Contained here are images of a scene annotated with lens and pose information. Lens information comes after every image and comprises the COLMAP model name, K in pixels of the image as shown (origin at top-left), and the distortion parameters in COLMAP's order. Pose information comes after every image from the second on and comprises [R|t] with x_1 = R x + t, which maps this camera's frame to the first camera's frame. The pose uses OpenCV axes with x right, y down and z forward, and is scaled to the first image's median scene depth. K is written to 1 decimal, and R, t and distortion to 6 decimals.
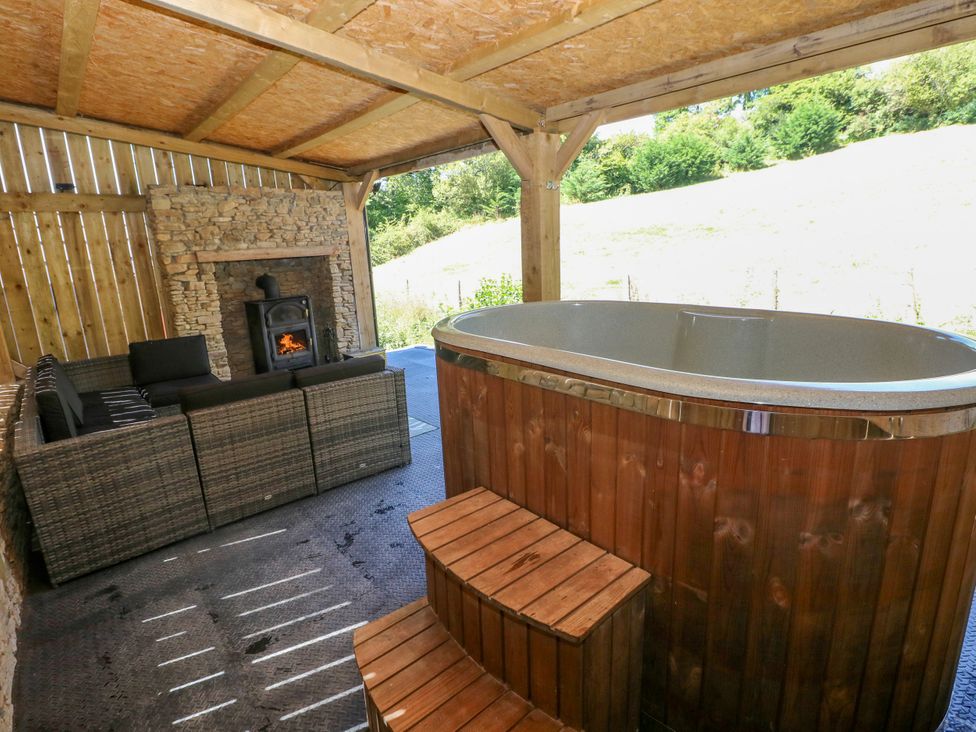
lens RADIAL K [[514.7, 0, 487.4], [0, 514.7, 368.2], [0, 0, 1]] dist [0.003052, -0.012600]
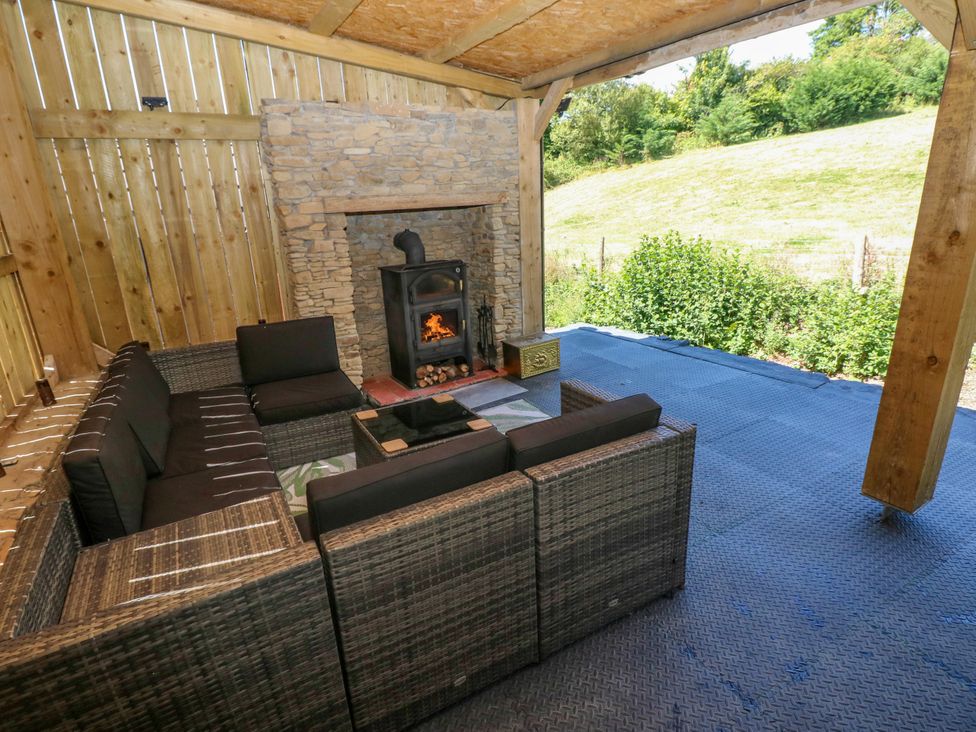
lens RADIAL K [[514.7, 0, 486.6], [0, 514.7, 367.4], [0, 0, 1]] dist [0.003052, -0.012600]
pose [[0.981776, 0.063382, -0.179162, -0.202359], [-0.047462, 0.994646, 0.091797, -0.069009], [0.184021, -0.081620, 0.979528, 0.324091]]
